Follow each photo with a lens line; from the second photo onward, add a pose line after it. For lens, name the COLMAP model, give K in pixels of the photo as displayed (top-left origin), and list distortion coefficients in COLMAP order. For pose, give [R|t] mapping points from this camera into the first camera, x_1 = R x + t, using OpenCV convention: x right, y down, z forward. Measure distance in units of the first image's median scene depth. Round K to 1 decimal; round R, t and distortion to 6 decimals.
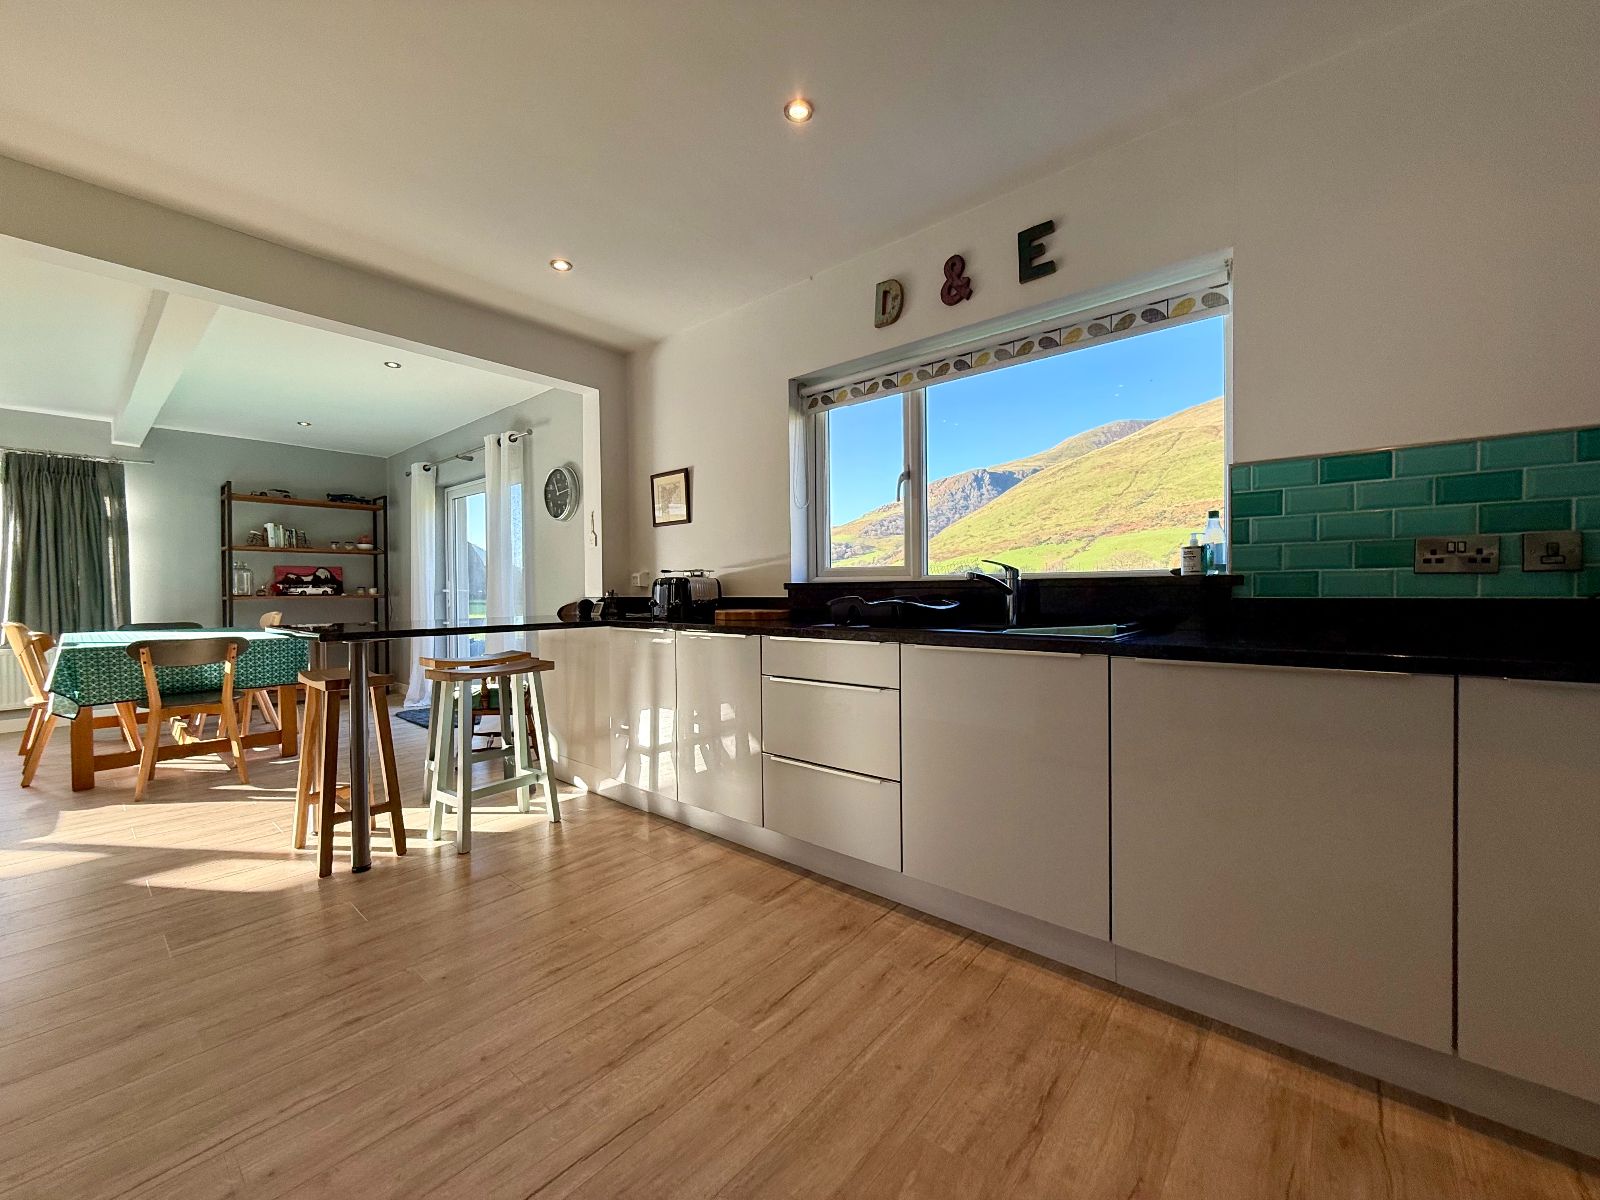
lens RADIAL K [[634.0, 0, 796.6], [0, 634.0, 594.3], [0, 0, 1]] dist [0.004231, -0.000065]
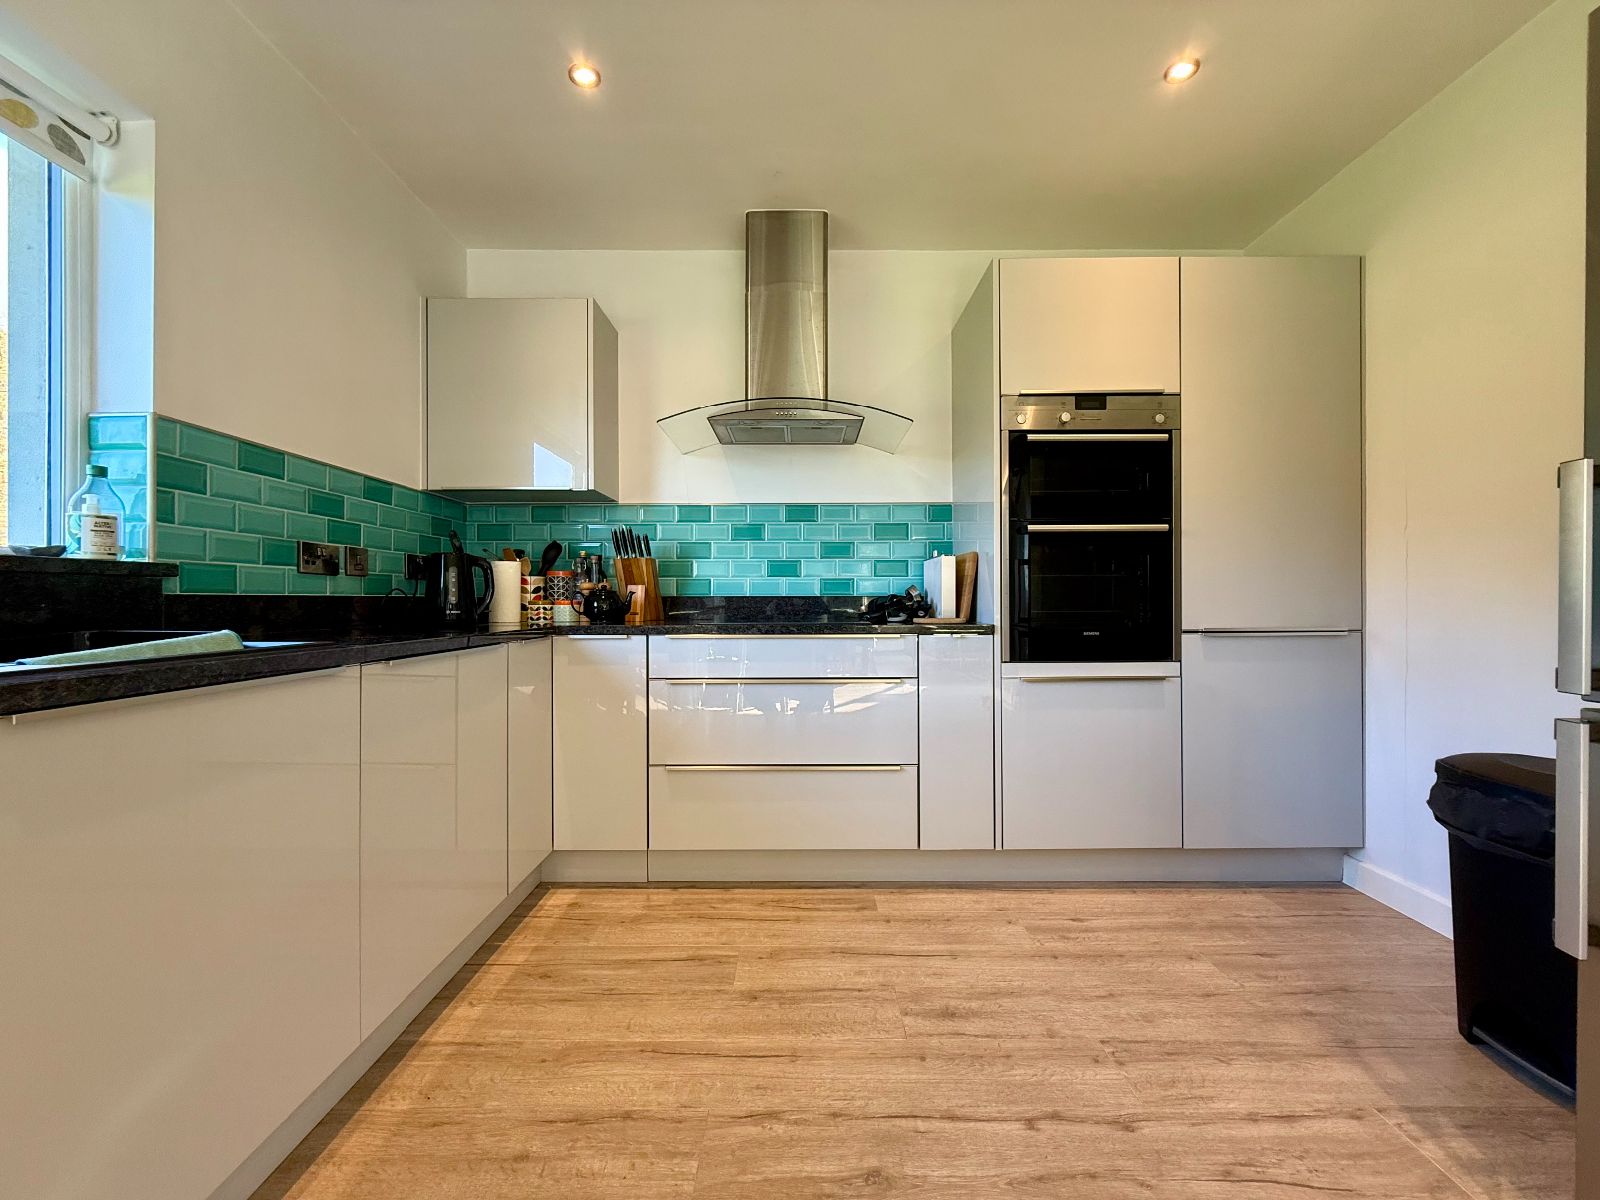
lens RADIAL K [[634.0, 0, 800.4], [0, 634.0, 599.8], [0, 0, 1]] dist [0.004231, -0.000065]
pose [[-0.643643, 0.010604, 0.765252, -0.466129], [0.017798, 0.999841, 0.001115, 0.031763], [-0.765119, 0.014337, -0.643729, 1.169886]]
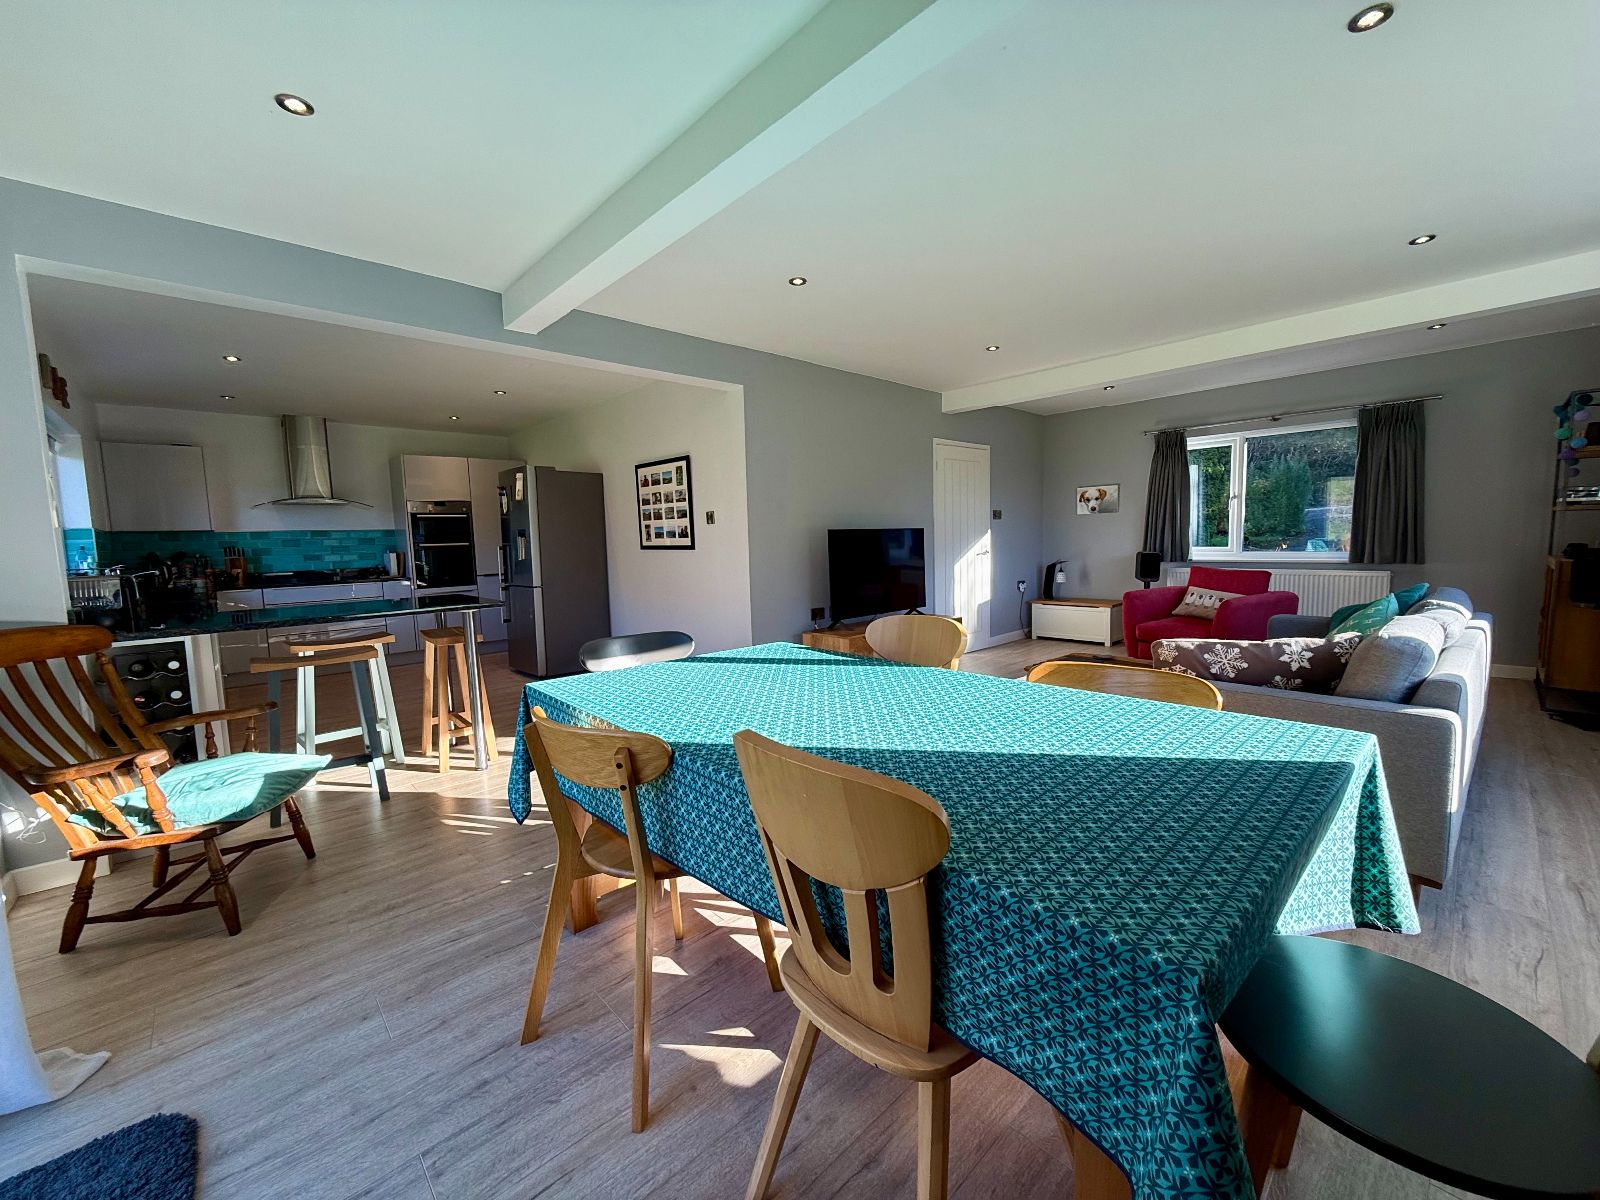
lens RADIAL K [[634.0, 0, 809.1], [0, 634.0, 598.2], [0, 0, 1]] dist [0.004231, -0.000065]
pose [[-0.995268, 0.039678, 0.088699, -1.895468], [0.048440, 0.993916, 0.098912, -0.020462], [-0.084235, 0.102741, -0.991135, 2.963552]]
